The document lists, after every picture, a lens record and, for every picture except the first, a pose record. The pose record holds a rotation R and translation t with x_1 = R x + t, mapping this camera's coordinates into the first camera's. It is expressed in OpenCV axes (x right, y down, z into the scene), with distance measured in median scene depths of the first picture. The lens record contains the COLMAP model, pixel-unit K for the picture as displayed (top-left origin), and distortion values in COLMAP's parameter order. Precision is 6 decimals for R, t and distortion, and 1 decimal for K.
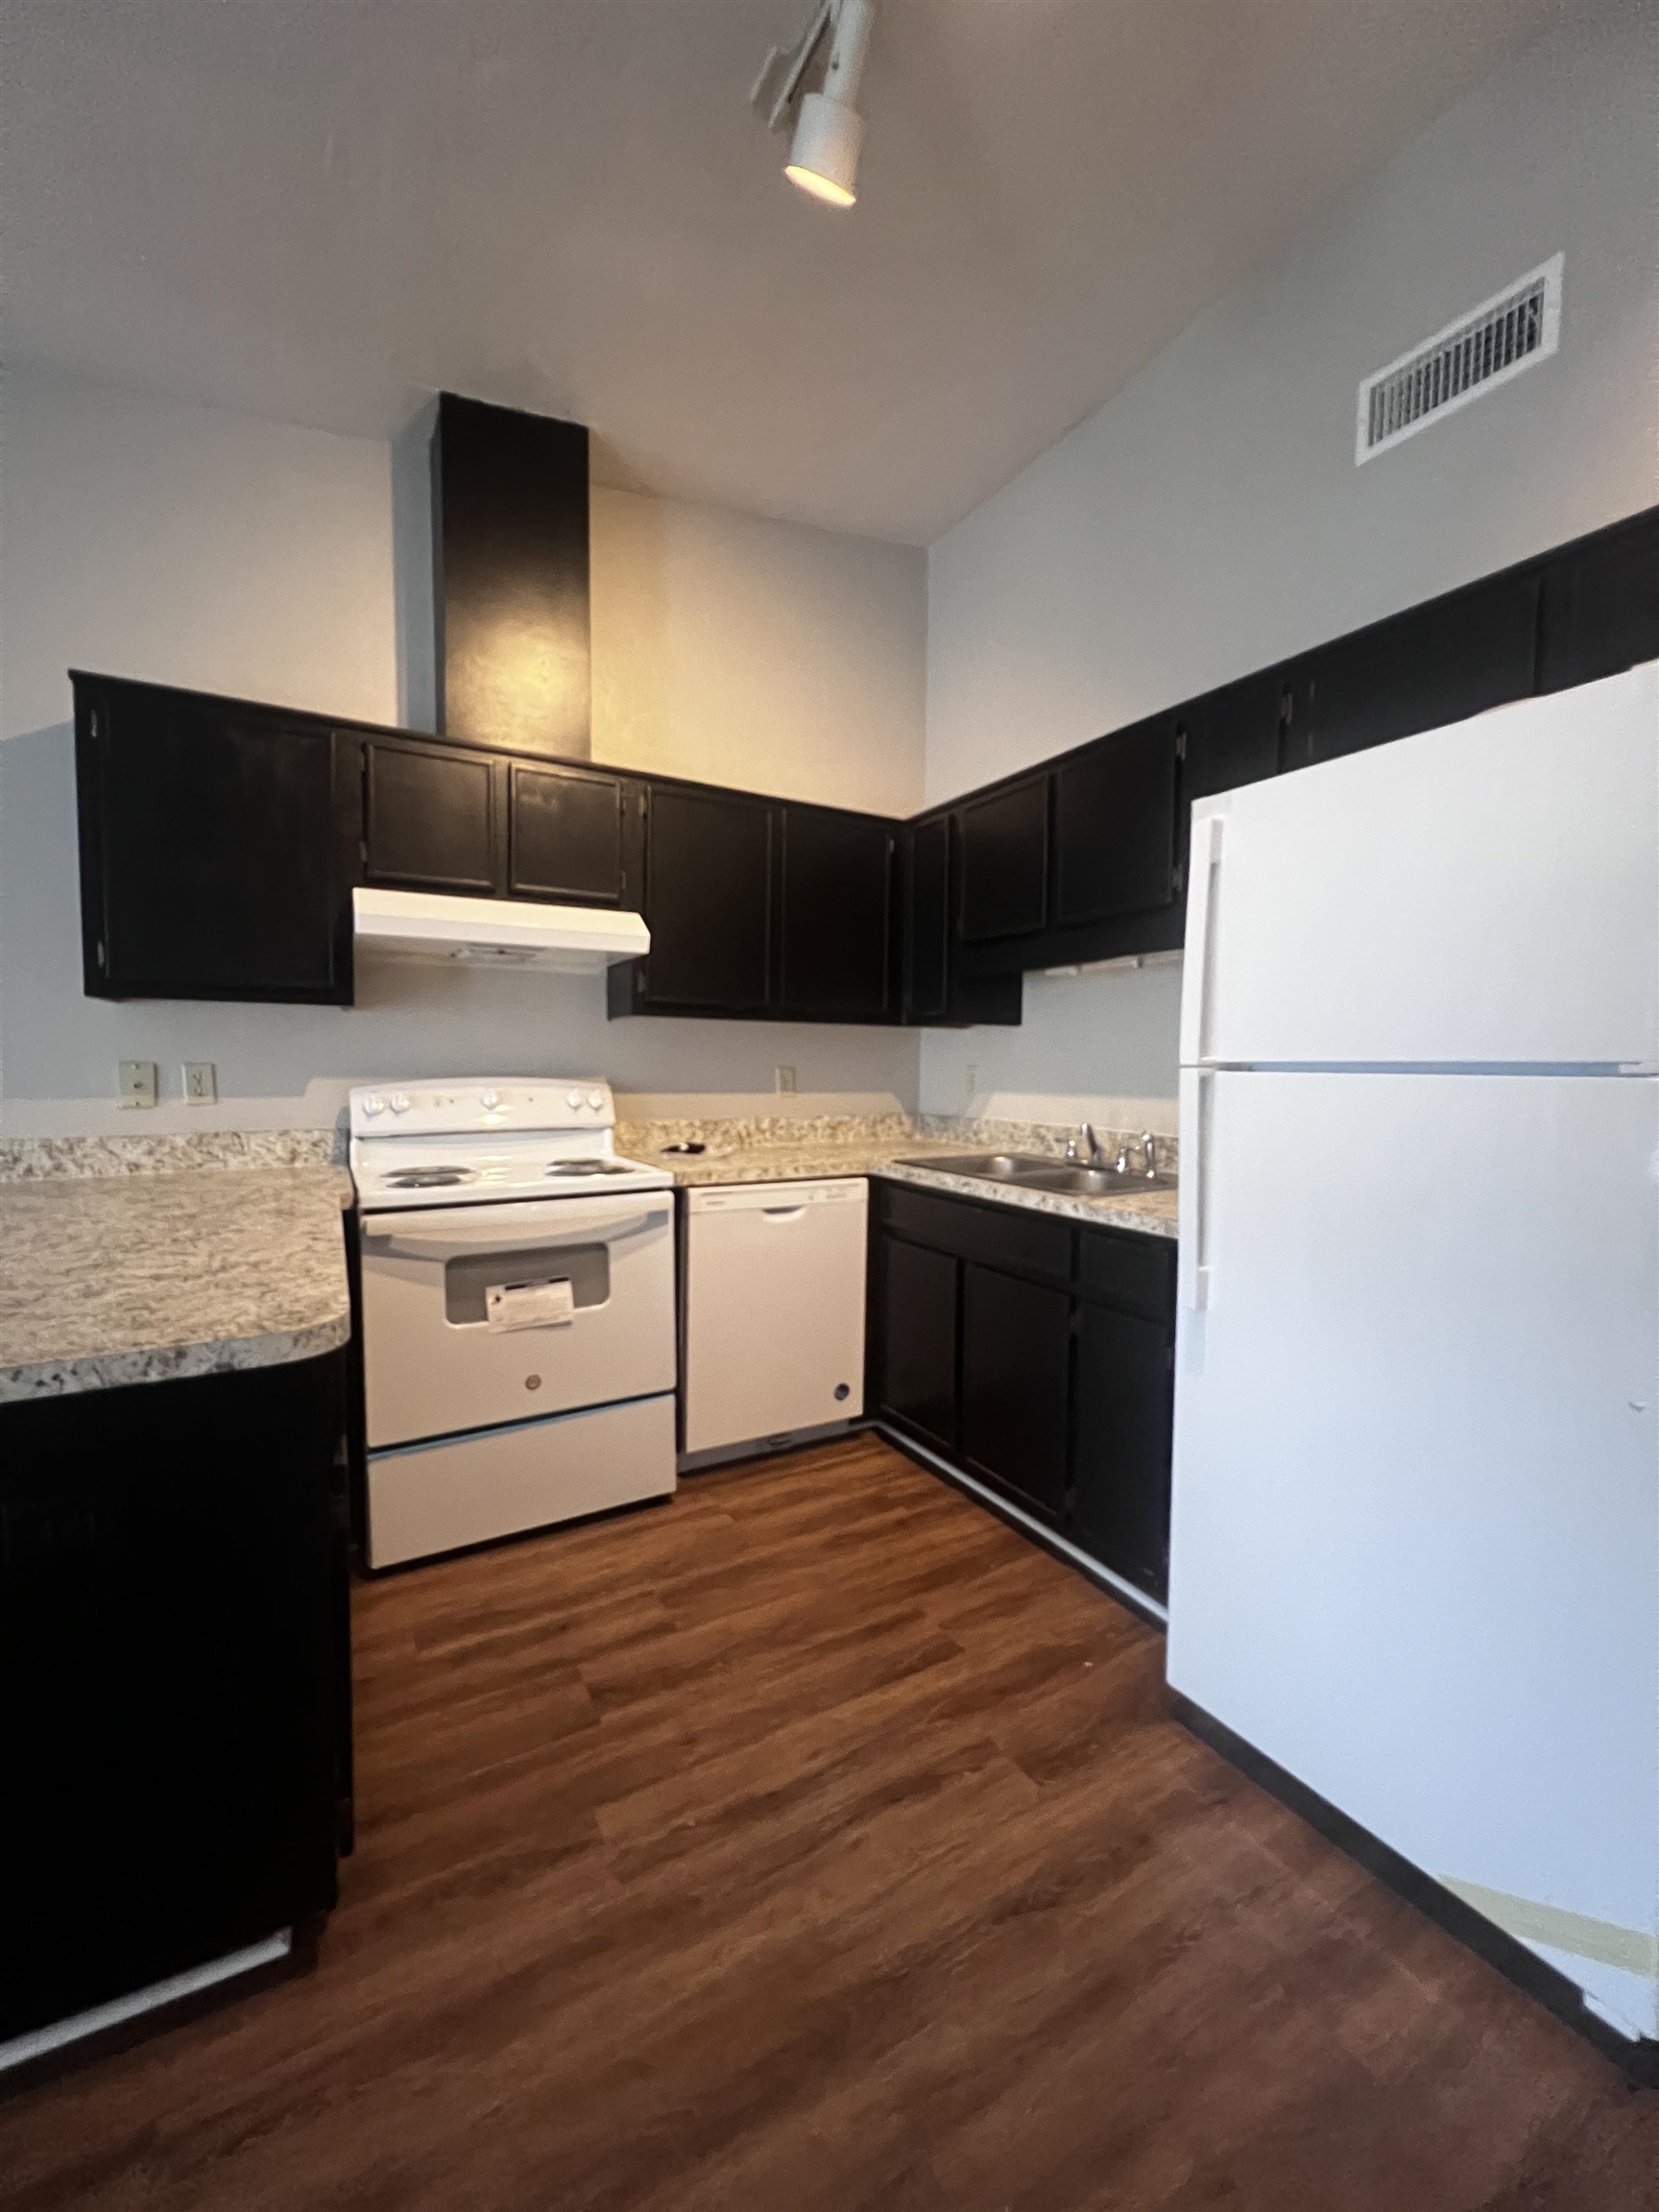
lens RADIAL K [[880.6, 0, 833.5], [0, 880.6, 1110.0], [0, 0, 1]] dist [0.001073, 0.000260]
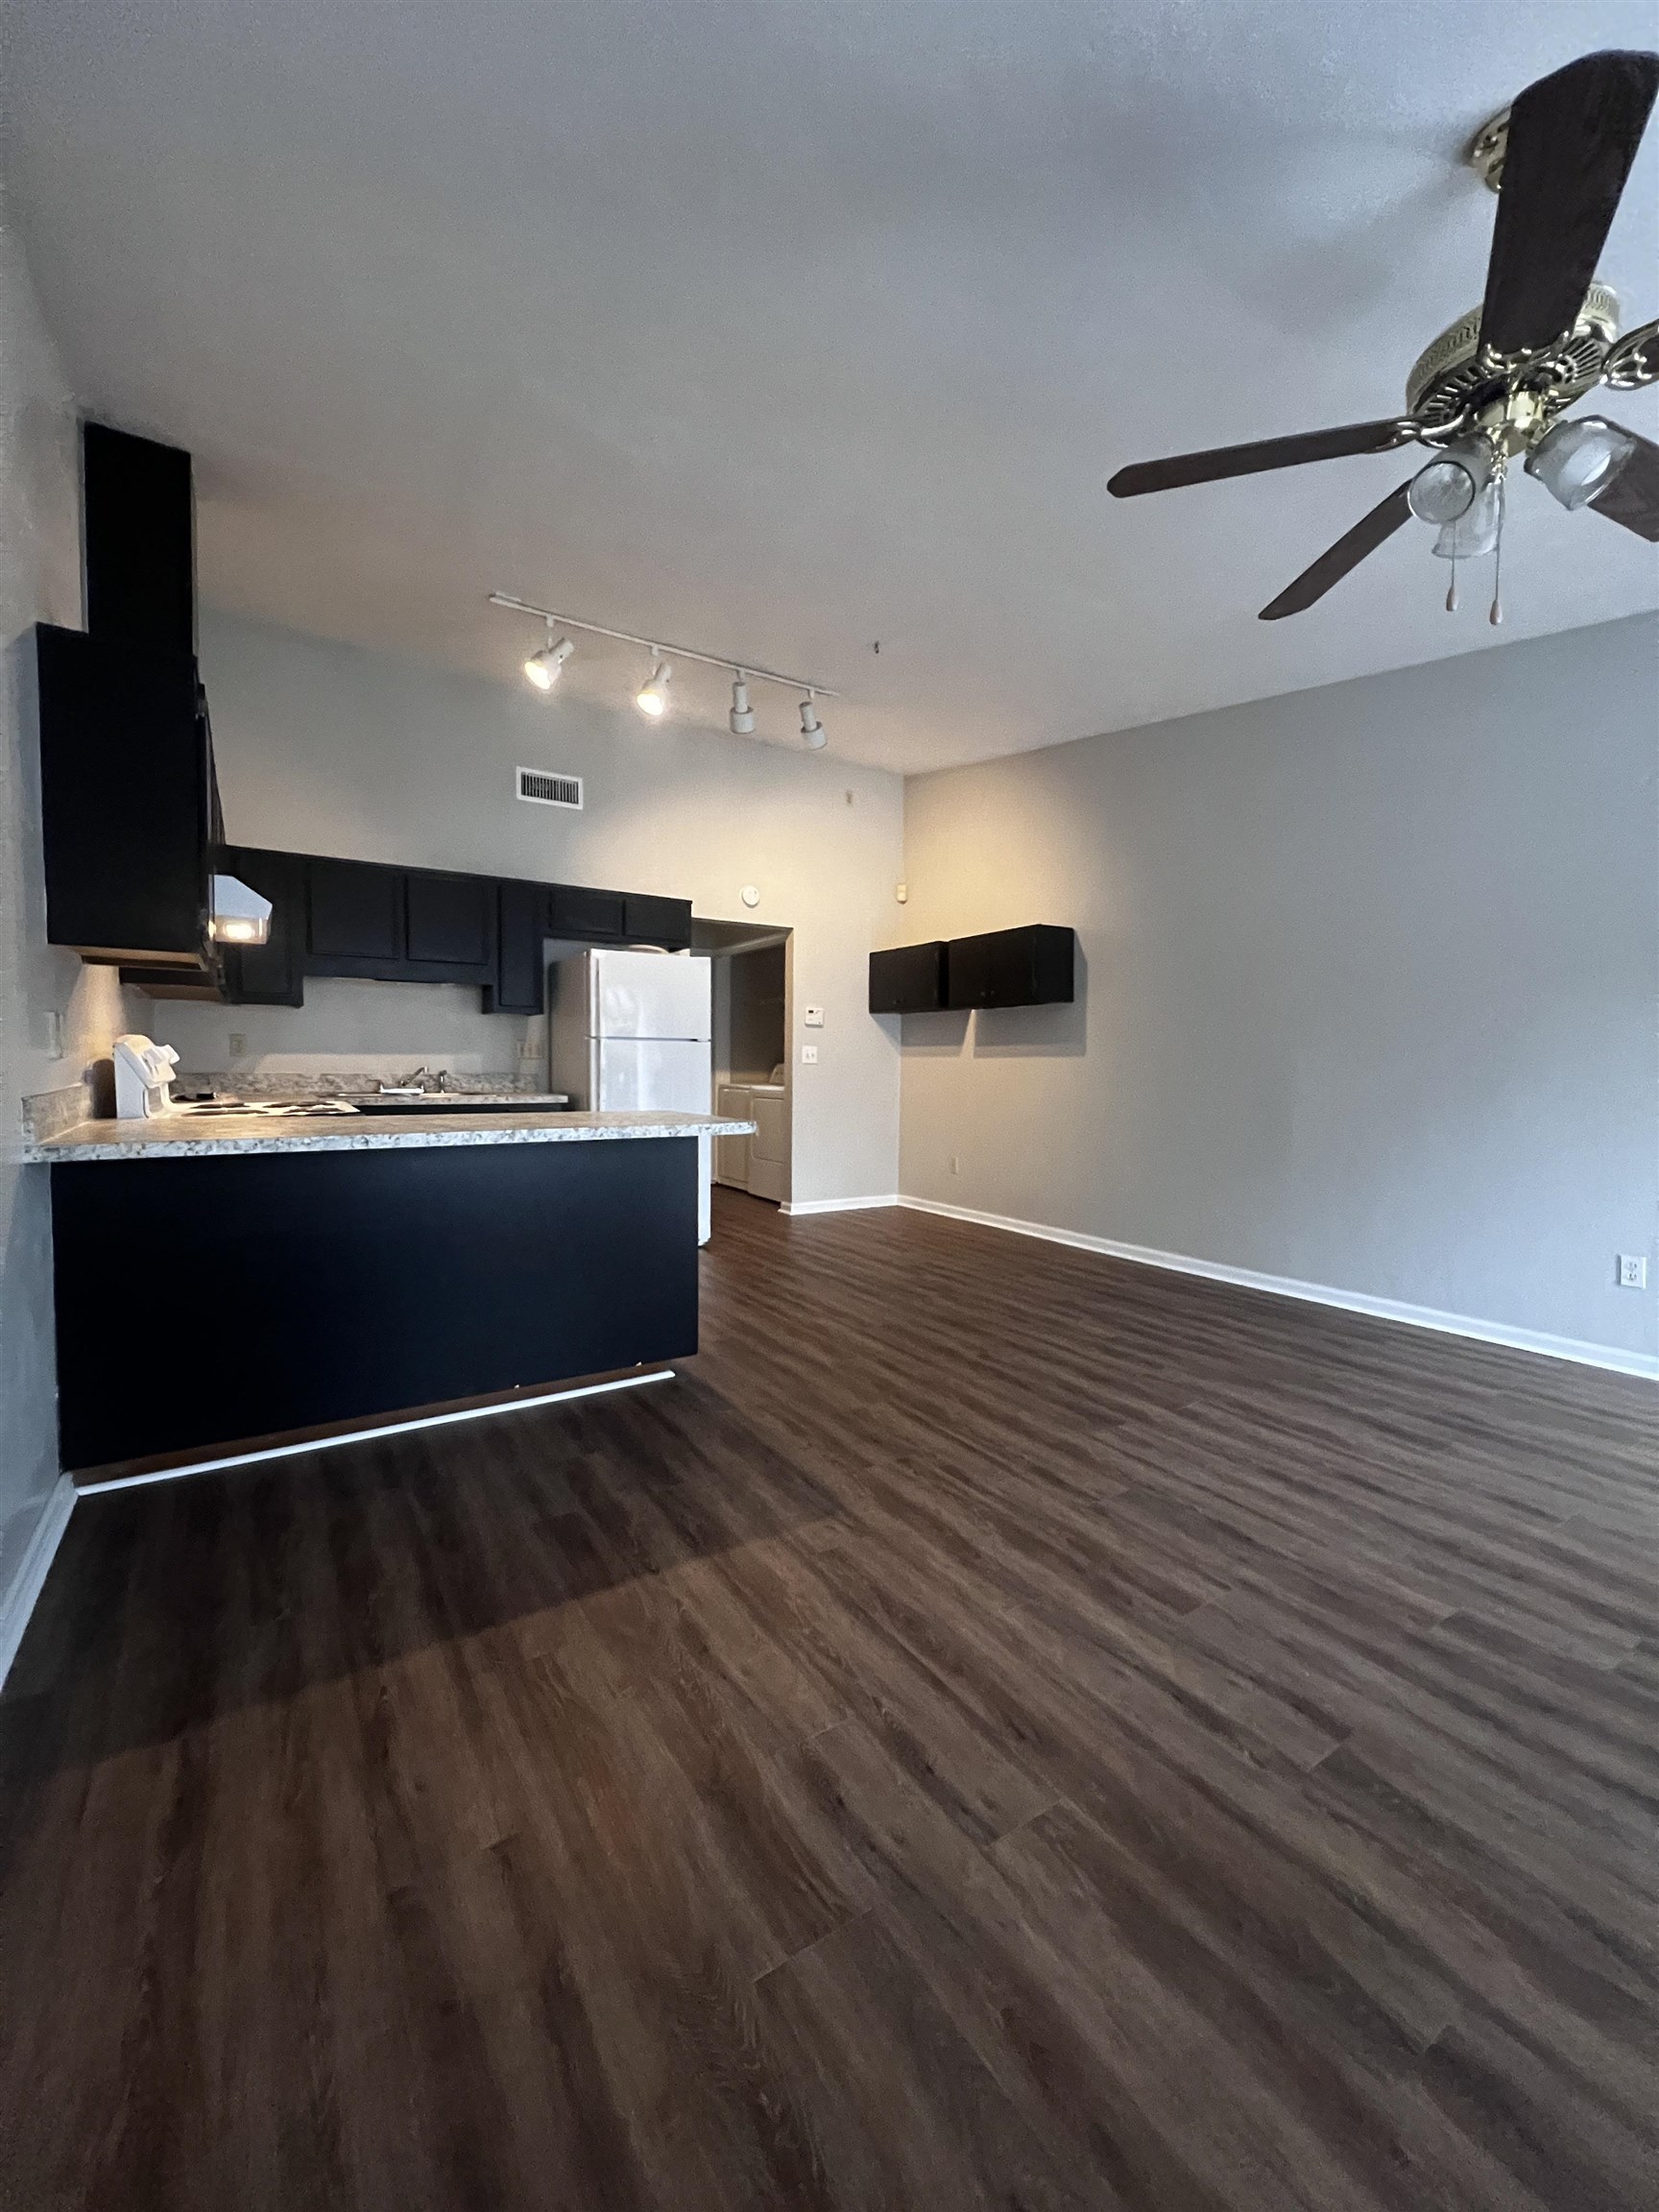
lens RADIAL K [[880.6, 0, 835.0], [0, 880.6, 1108.8], [0, 0, 1]] dist [0.001073, 0.000260]
pose [[-0.056446, -0.059693, 0.996620, -1.449738], [0.035487, 0.997460, 0.061753, 0.014710], [-0.997775, 0.038852, -0.054185, 0.197481]]
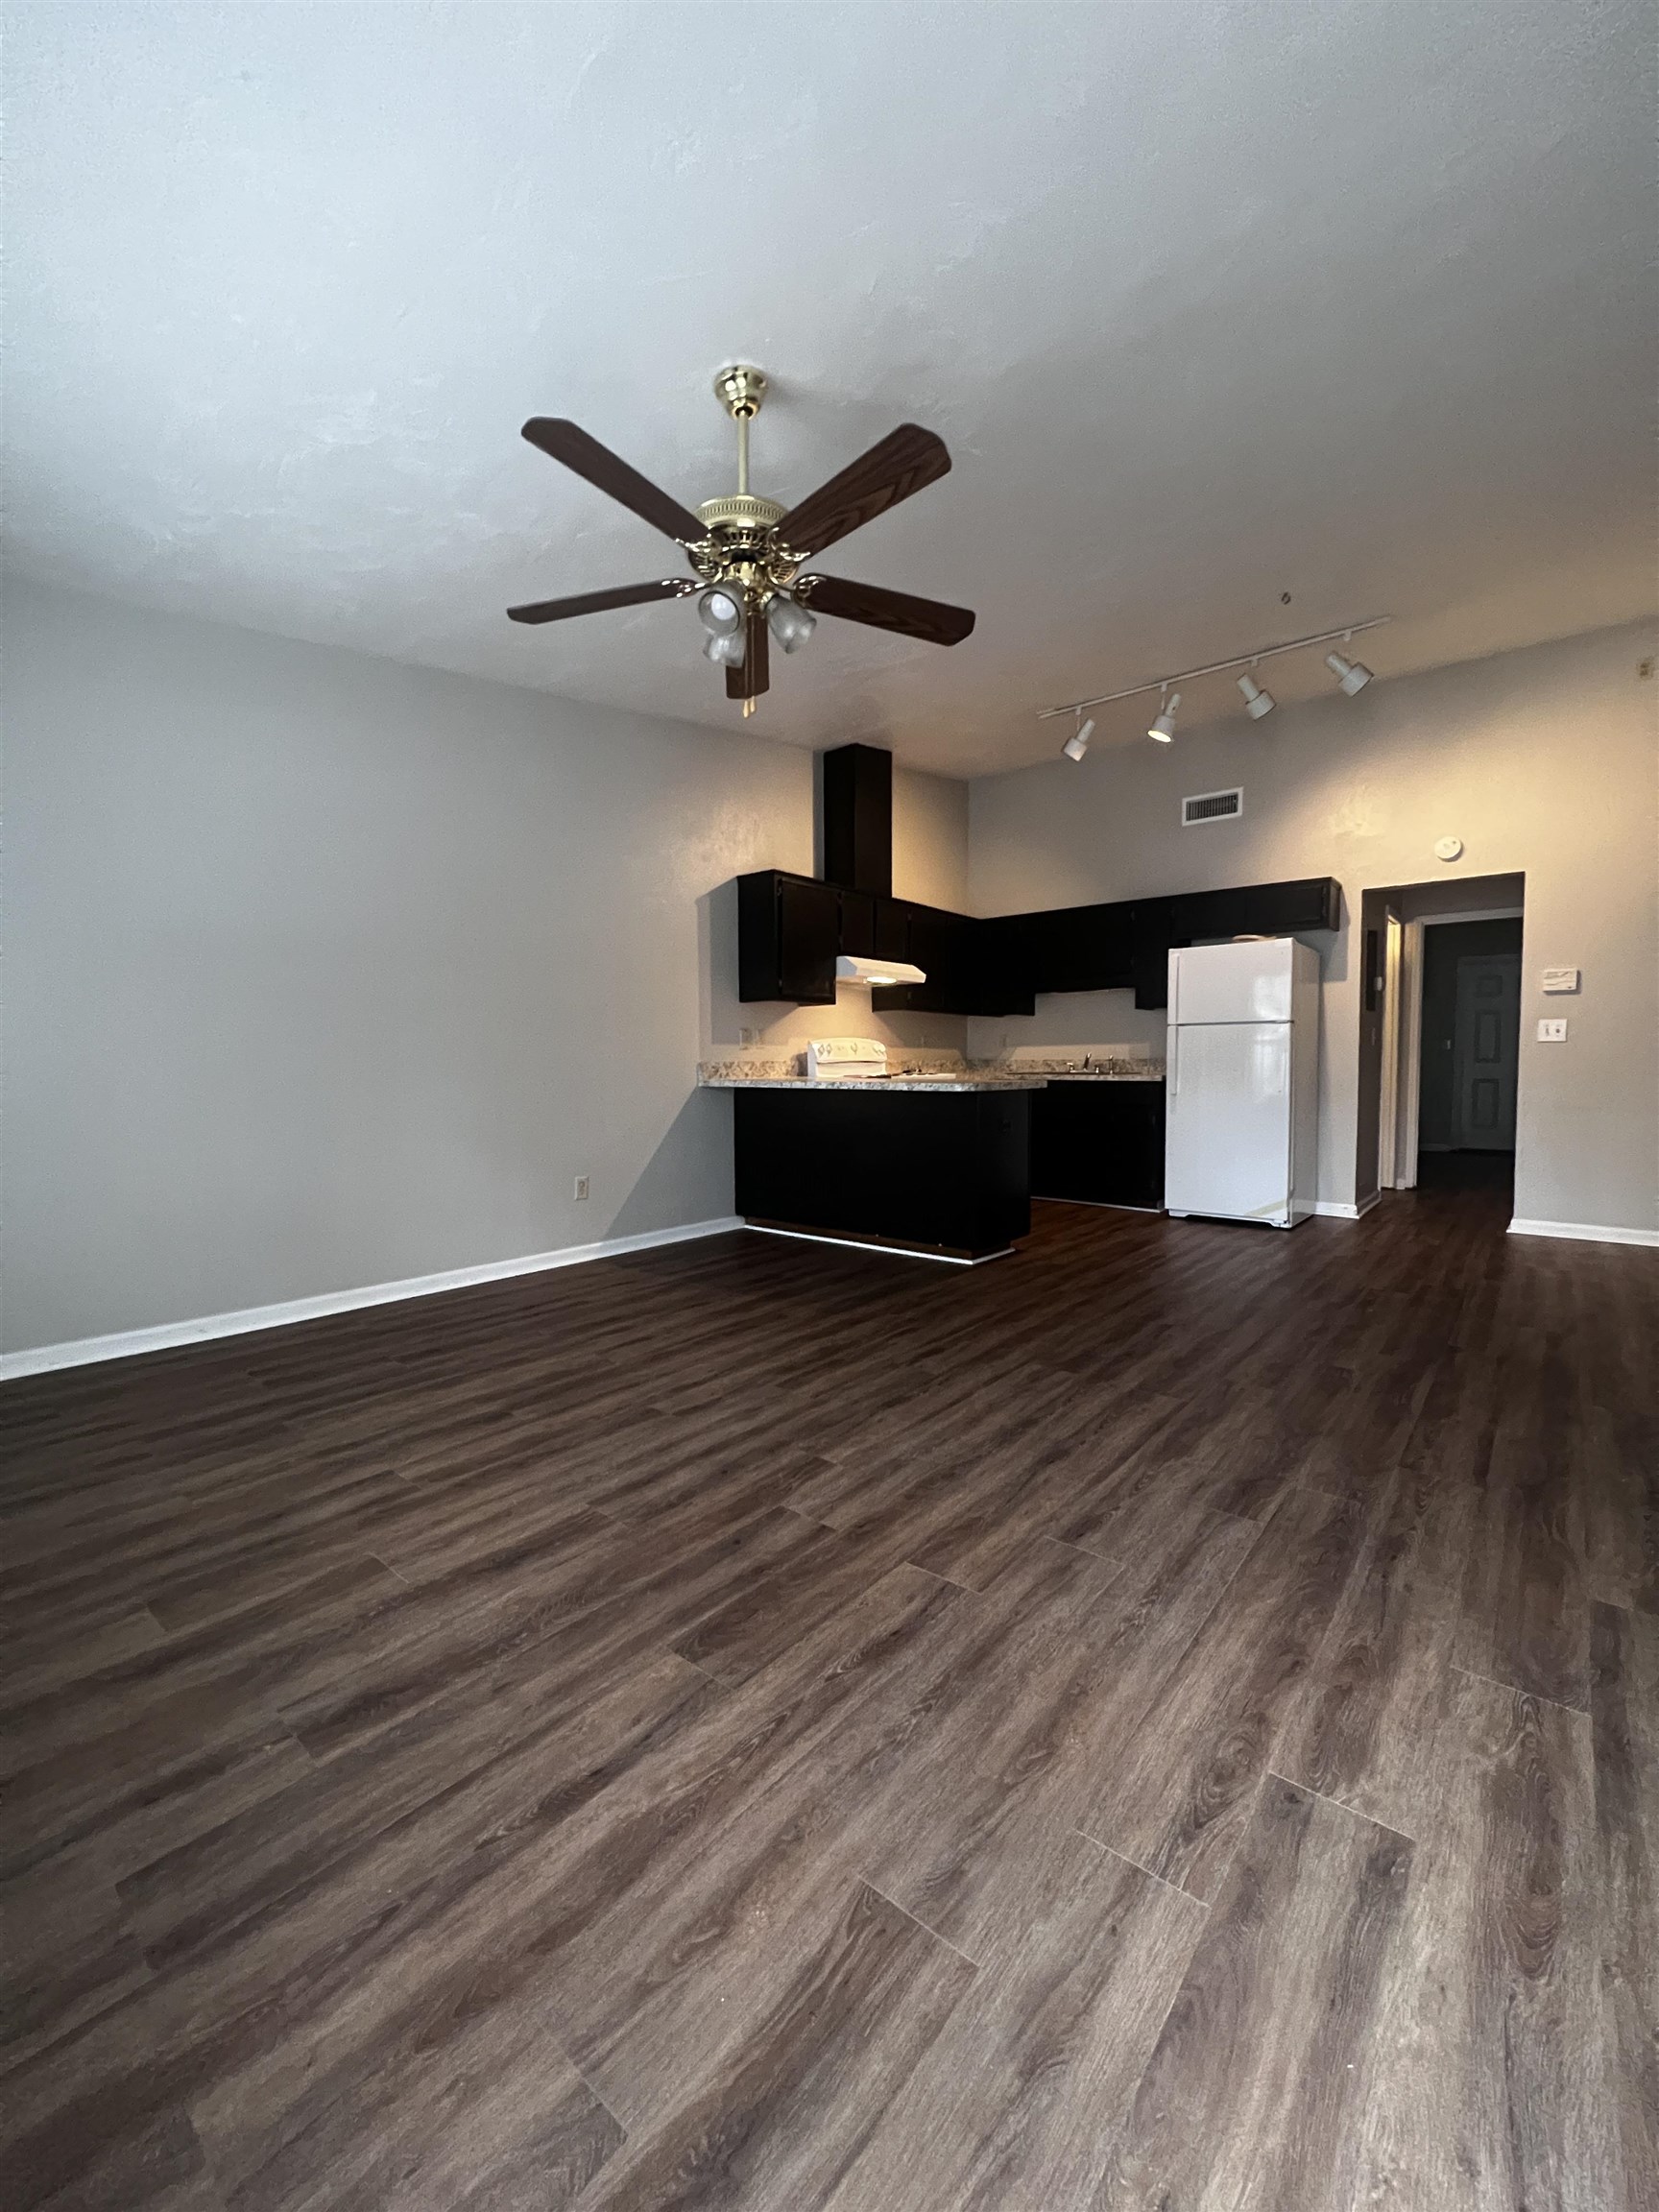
lens RADIAL K [[880.6, 0, 825.6], [0, 880.6, 1102.6], [0, 0, 1]] dist [0.001073, 0.000260]
pose [[0.941838, -0.027248, 0.334960, -1.123074], [0.027353, 0.999616, 0.004406, 0.108269], [-0.334951, 0.005012, 0.942222, -0.999156]]
